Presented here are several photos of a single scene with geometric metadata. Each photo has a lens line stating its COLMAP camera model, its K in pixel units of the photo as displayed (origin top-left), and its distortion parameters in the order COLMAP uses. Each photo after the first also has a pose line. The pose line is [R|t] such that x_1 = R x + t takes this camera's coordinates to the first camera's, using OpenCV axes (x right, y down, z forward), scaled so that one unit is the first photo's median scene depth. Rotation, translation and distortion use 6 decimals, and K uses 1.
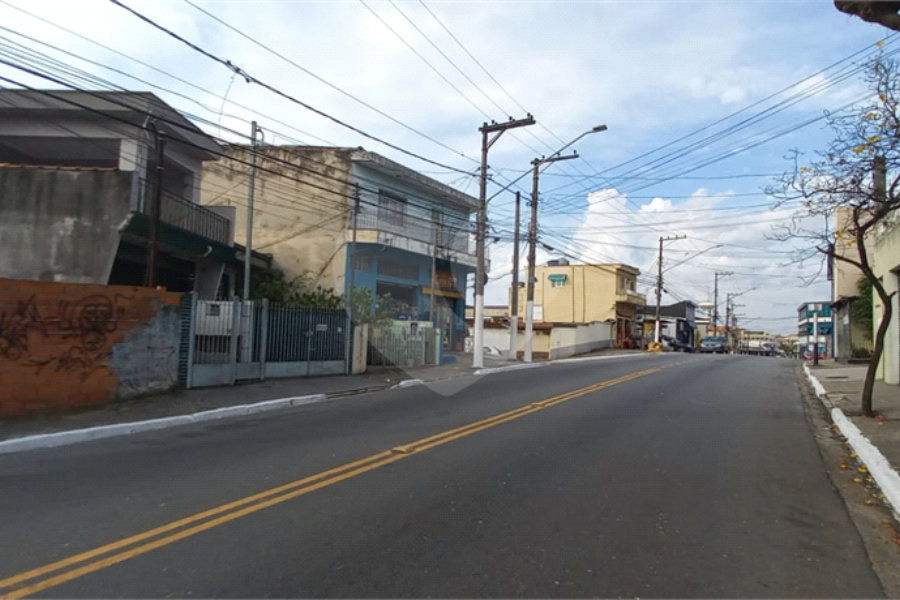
lens RADIAL K [[528.2, 0, 473.0], [0, 528.2, 305.5], [0, 0, 1]] dist [0.002181, 0.000233]
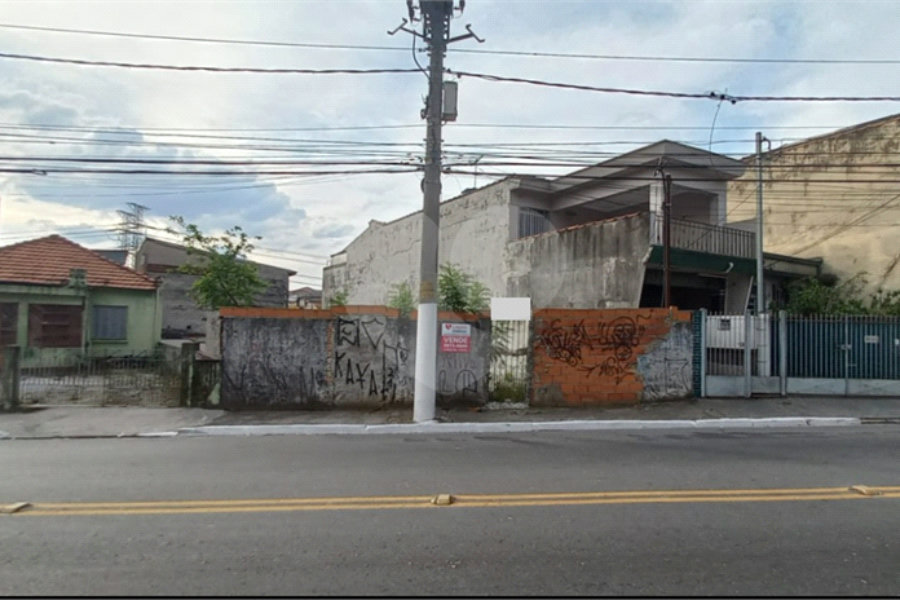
lens RADIAL K [[525.0, 0, 457.2], [0, 525.0, 307.6], [0, 0, 1]] dist [0.005047, -0.001342]
pose [[0.509174, -0.058008, -0.858706, 0.149798], [0.046389, 0.998125, -0.039920, -0.008977], [0.859413, -0.019509, 0.510911, 0.006338]]
